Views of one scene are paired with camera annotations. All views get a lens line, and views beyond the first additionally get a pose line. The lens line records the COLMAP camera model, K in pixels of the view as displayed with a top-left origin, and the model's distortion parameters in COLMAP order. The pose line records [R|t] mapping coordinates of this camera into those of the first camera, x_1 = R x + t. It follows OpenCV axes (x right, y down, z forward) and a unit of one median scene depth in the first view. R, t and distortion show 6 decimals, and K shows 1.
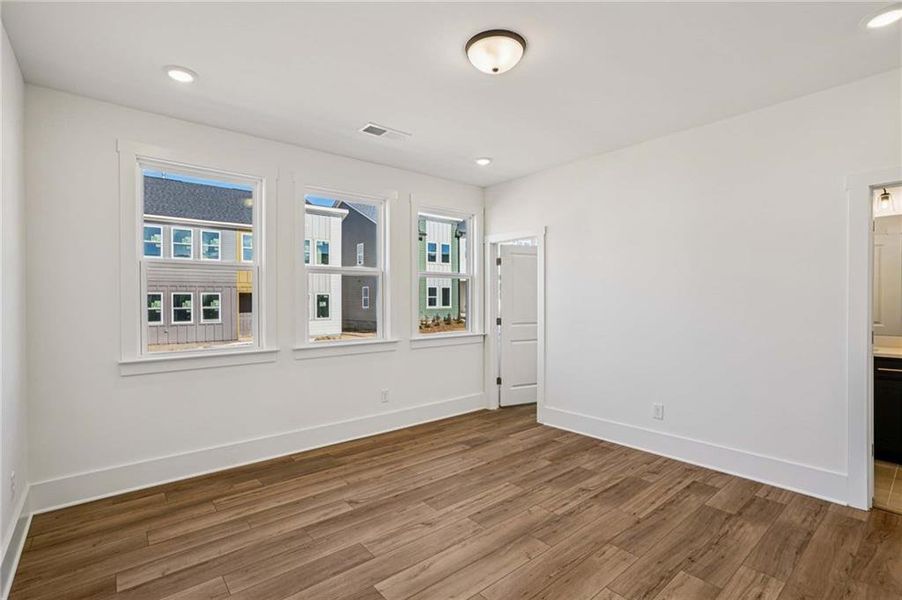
lens RADIAL K [[421.0, 0, 444.8], [0, 421.0, 283.6], [0, 0, 1]] dist [-0.043111, 0.016363]
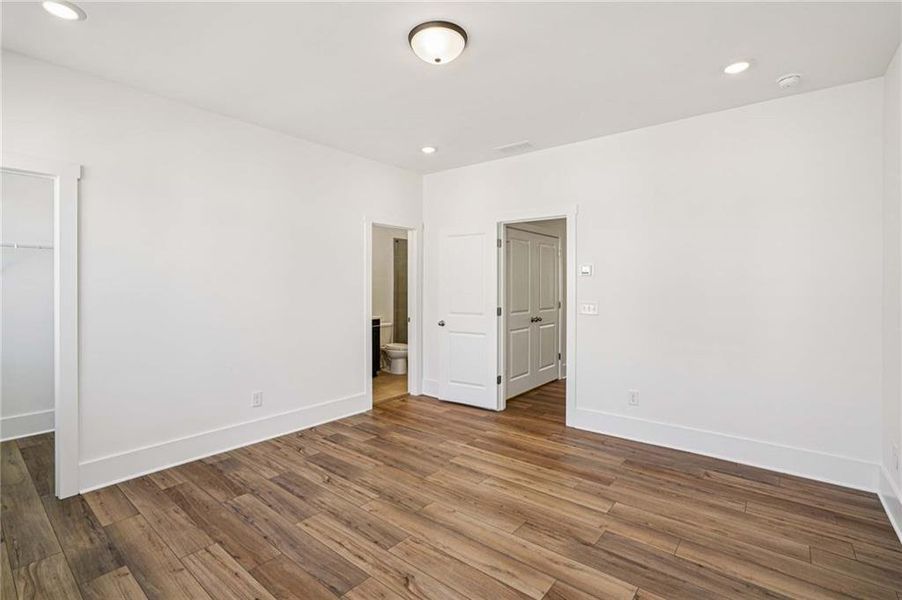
lens RADIAL K [[416.7, 0, 444.9], [0, 416.7, 292.8], [0, 0, 1]] dist [-0.051216, 0.019524]
pose [[-0.196407, -0.009034, 0.980481, -0.725175], [-0.038327, 0.999264, 0.001530, 0.041659], [-0.979773, -0.037278, -0.196609, 1.013225]]
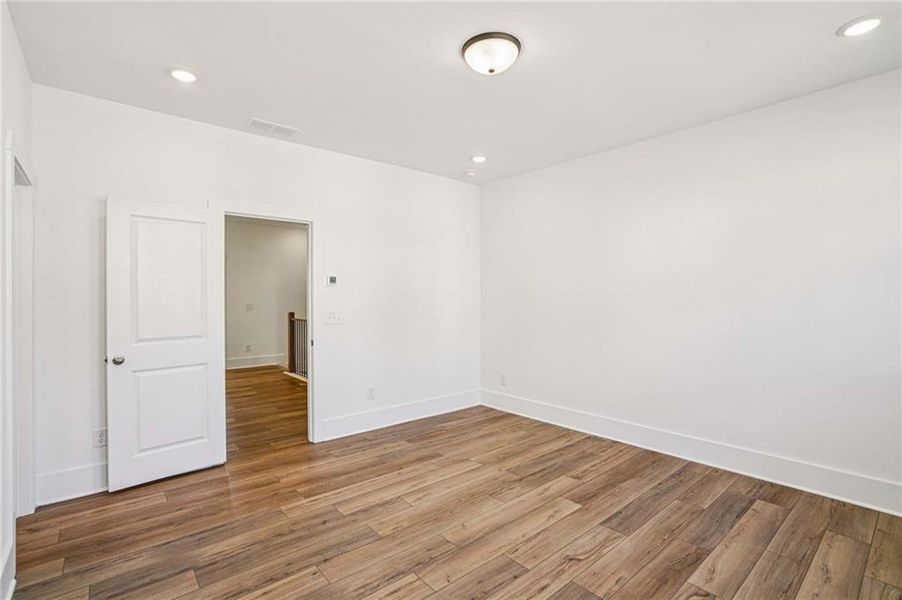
lens RADIAL K [[416.7, 0, 444.9], [0, 416.7, 292.8], [0, 0, 1]] dist [-0.051216, 0.019524]
pose [[-0.999896, 0.009737, -0.010628, 0.207401], [0.010247, 0.998744, -0.049038, 0.065817], [0.010137, -0.049142, -0.998740, 1.713376]]
